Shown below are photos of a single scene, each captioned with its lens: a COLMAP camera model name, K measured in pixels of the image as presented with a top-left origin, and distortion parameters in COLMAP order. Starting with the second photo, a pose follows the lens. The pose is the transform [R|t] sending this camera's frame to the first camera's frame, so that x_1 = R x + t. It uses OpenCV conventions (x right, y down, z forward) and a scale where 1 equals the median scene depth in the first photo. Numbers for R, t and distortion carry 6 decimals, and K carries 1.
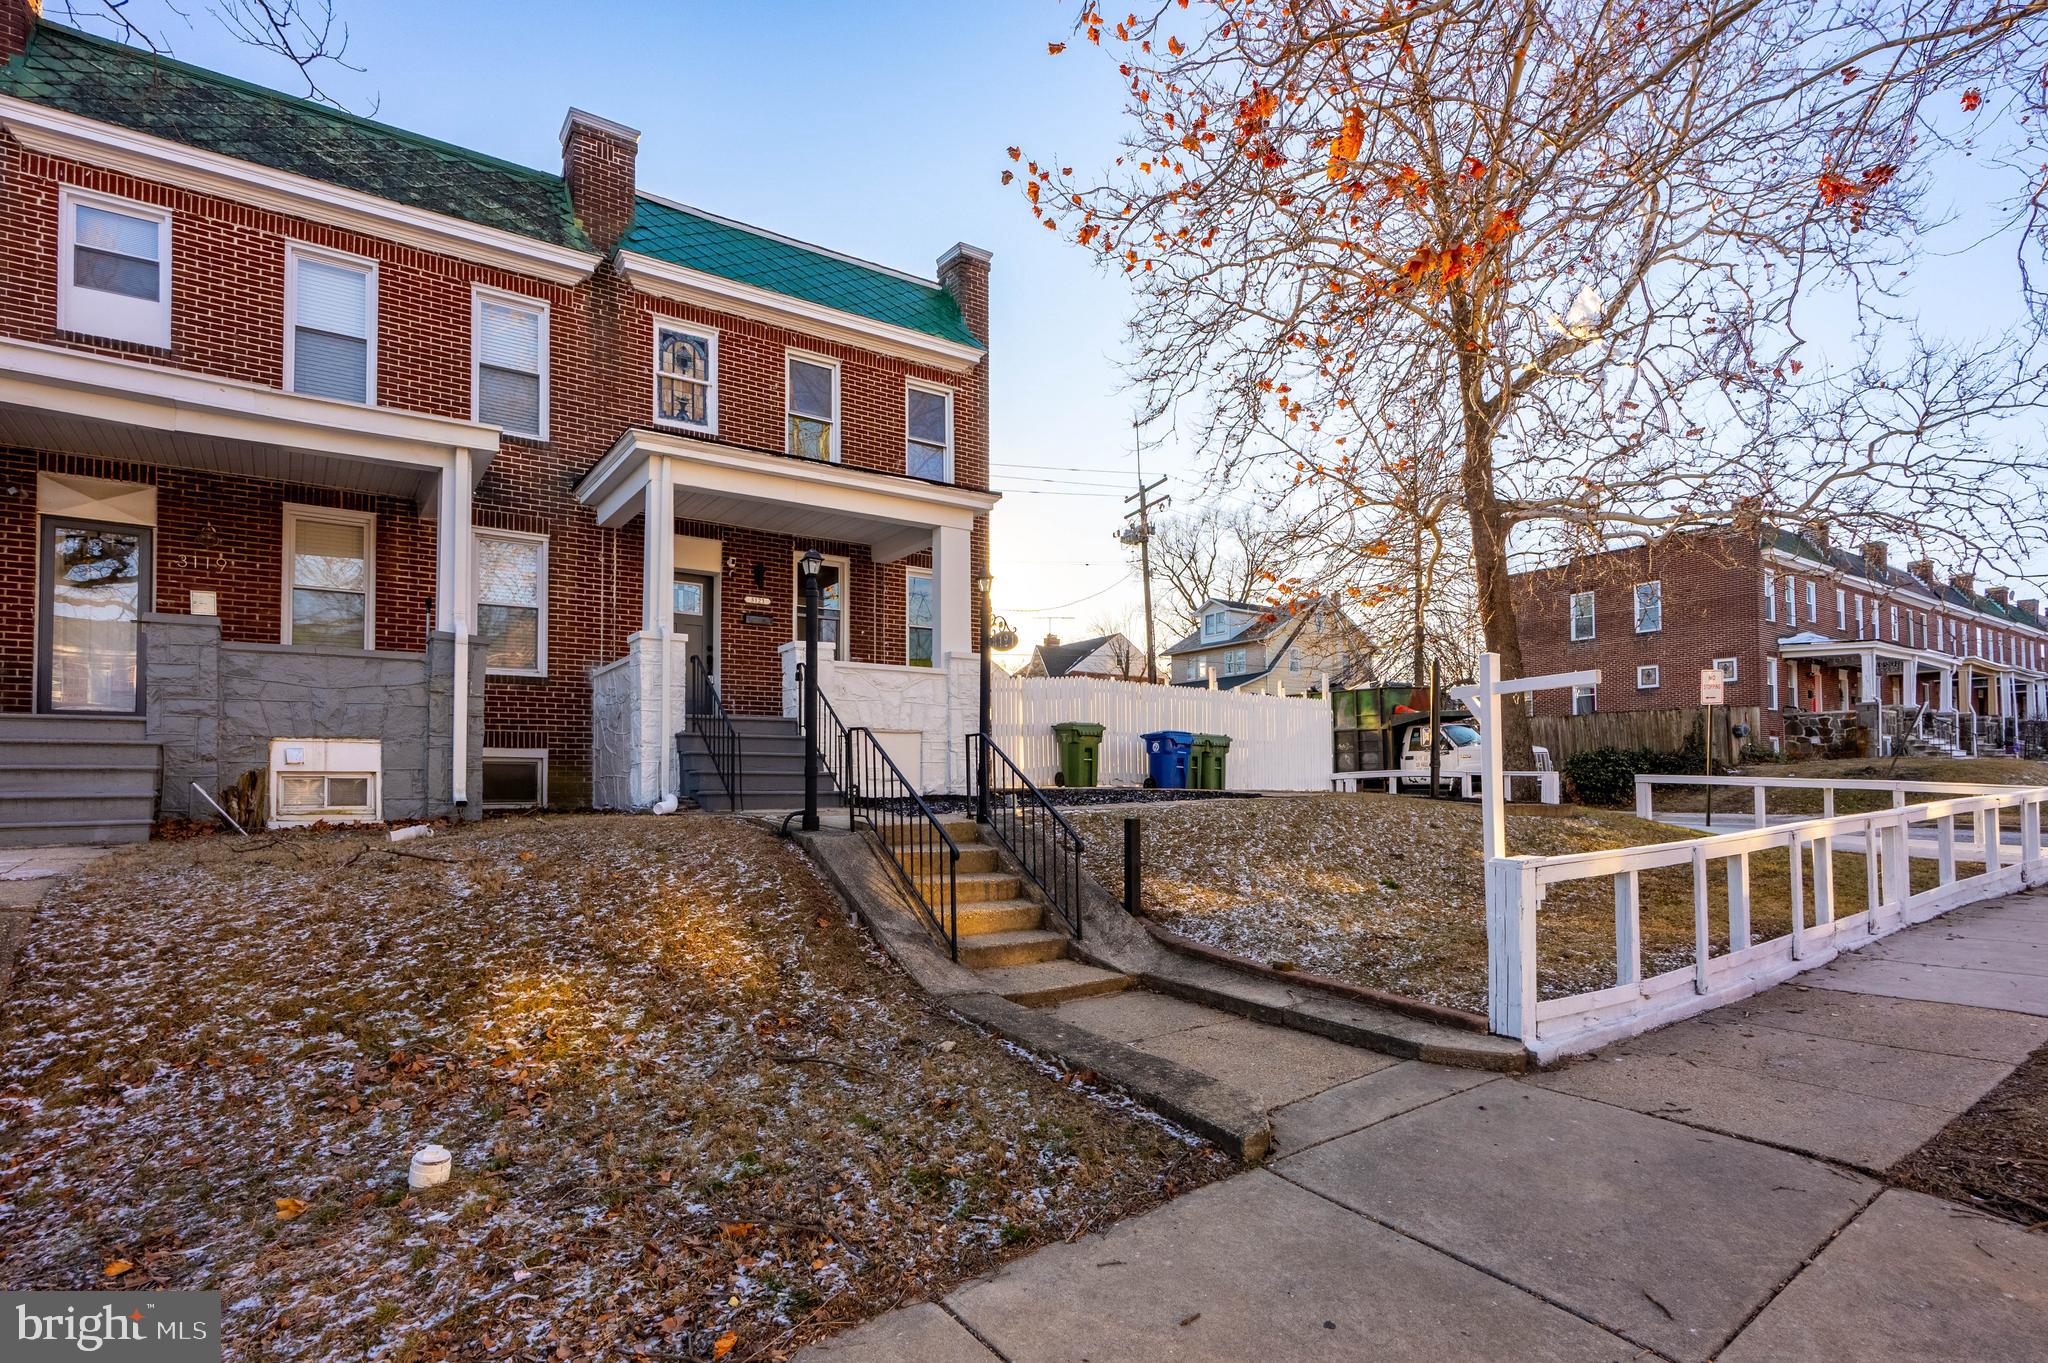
lens RADIAL K [[1064.2, 0, 1024.5], [0, 1064.2, 734.0], [0, 0, 1]] dist [0.026475, -0.000019]
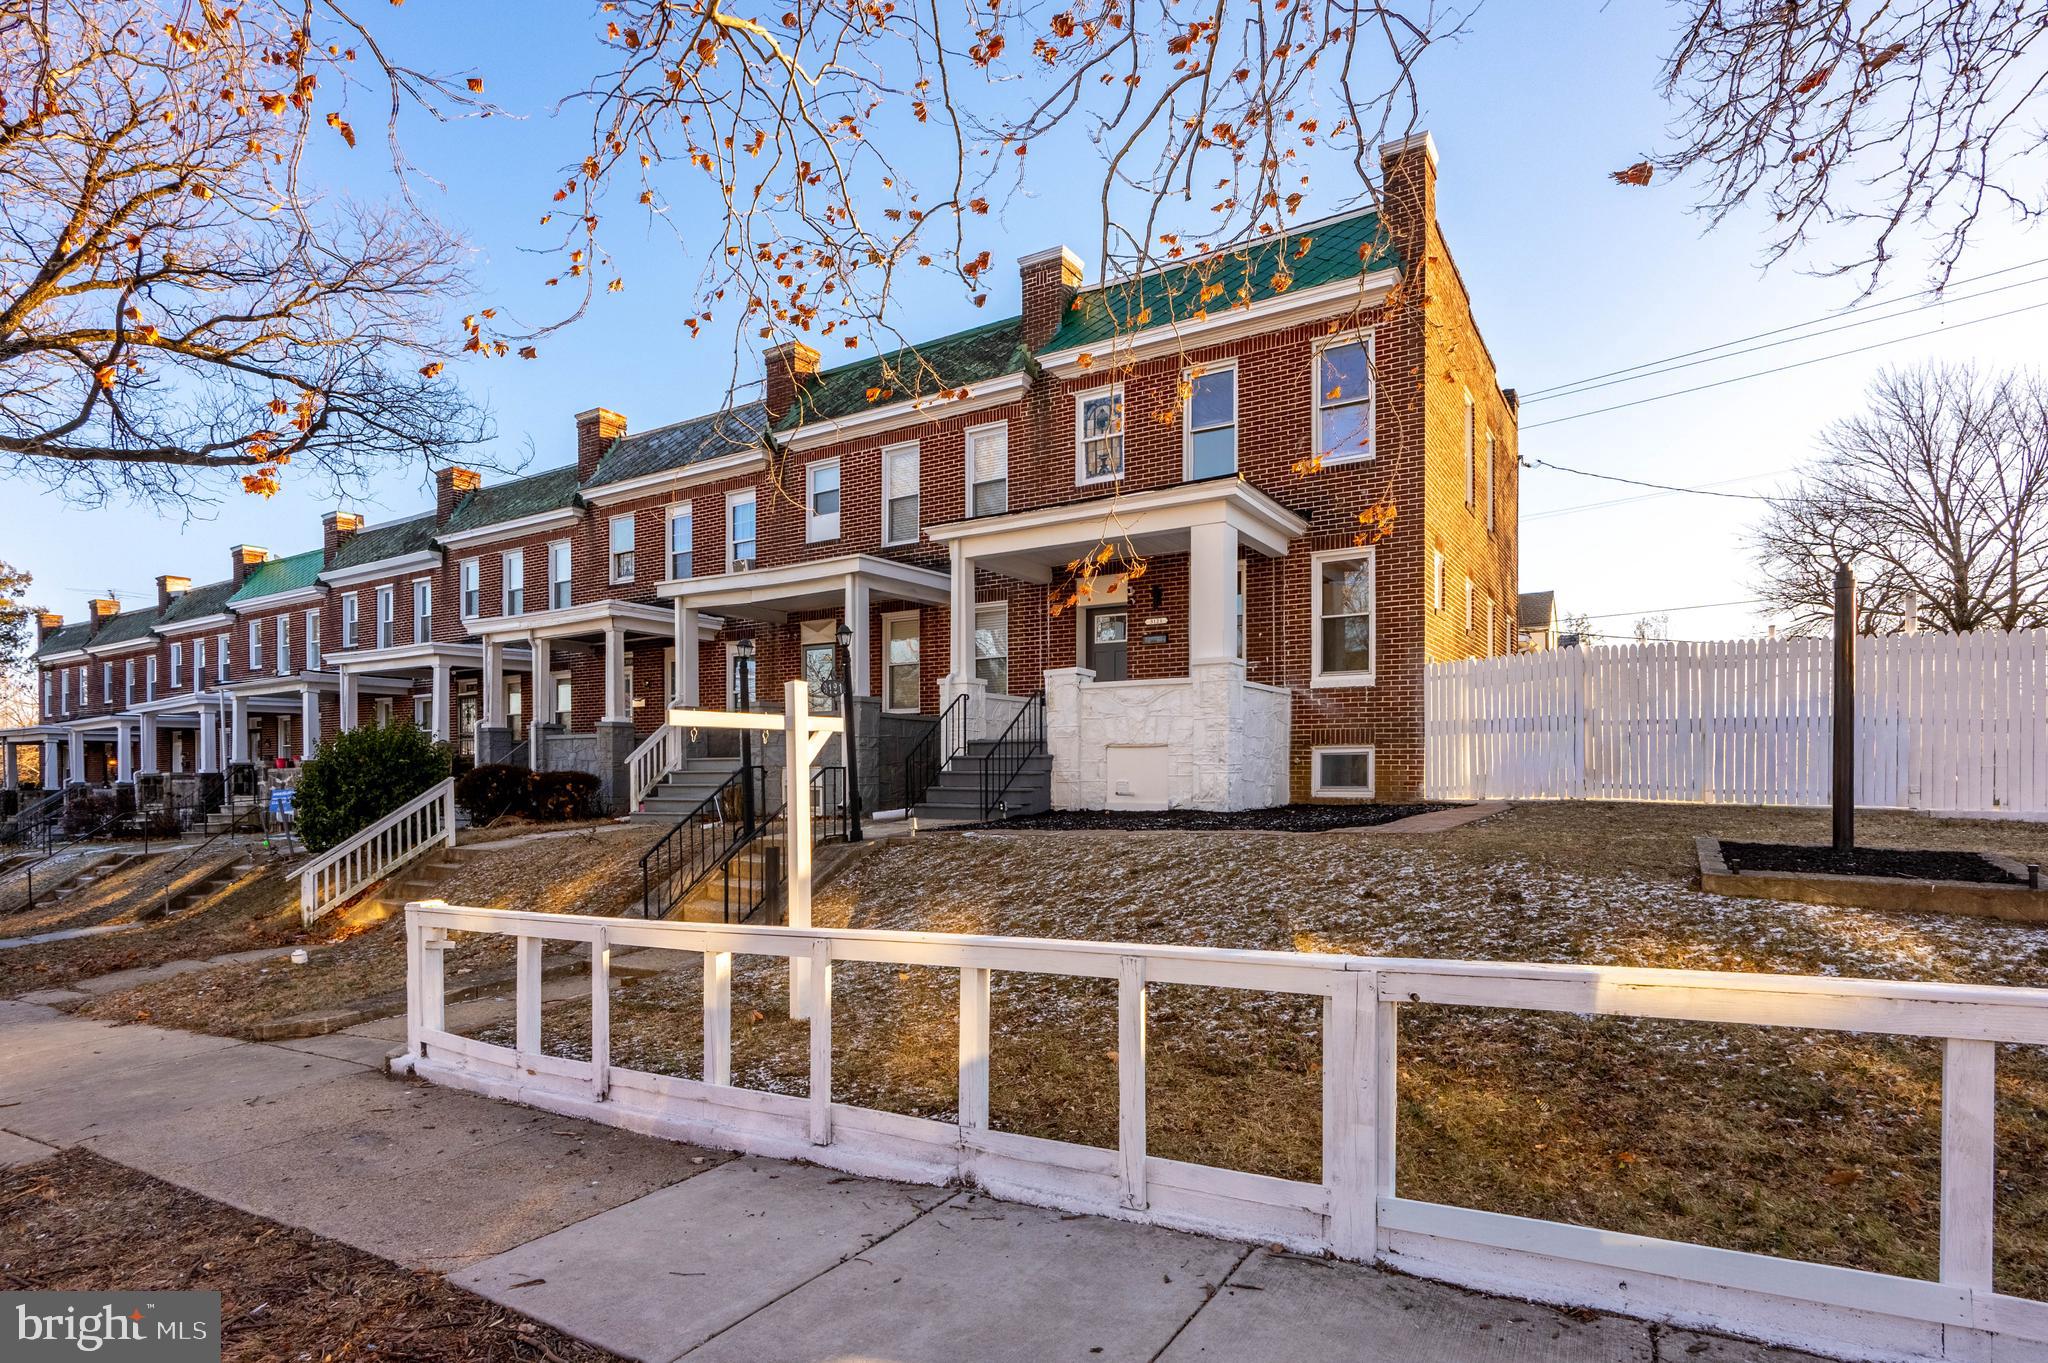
lens RADIAL K [[1051.1, 0, 1026.8], [0, 1051.1, 775.2], [0, 0, 1]] dist [0.000560, 0.000069]
pose [[0.402599, 0.007038, -0.915349, 0.714406], [0.051566, 0.998208, 0.030355, -0.008682], [0.913923, -0.059422, 0.401515, 0.468390]]
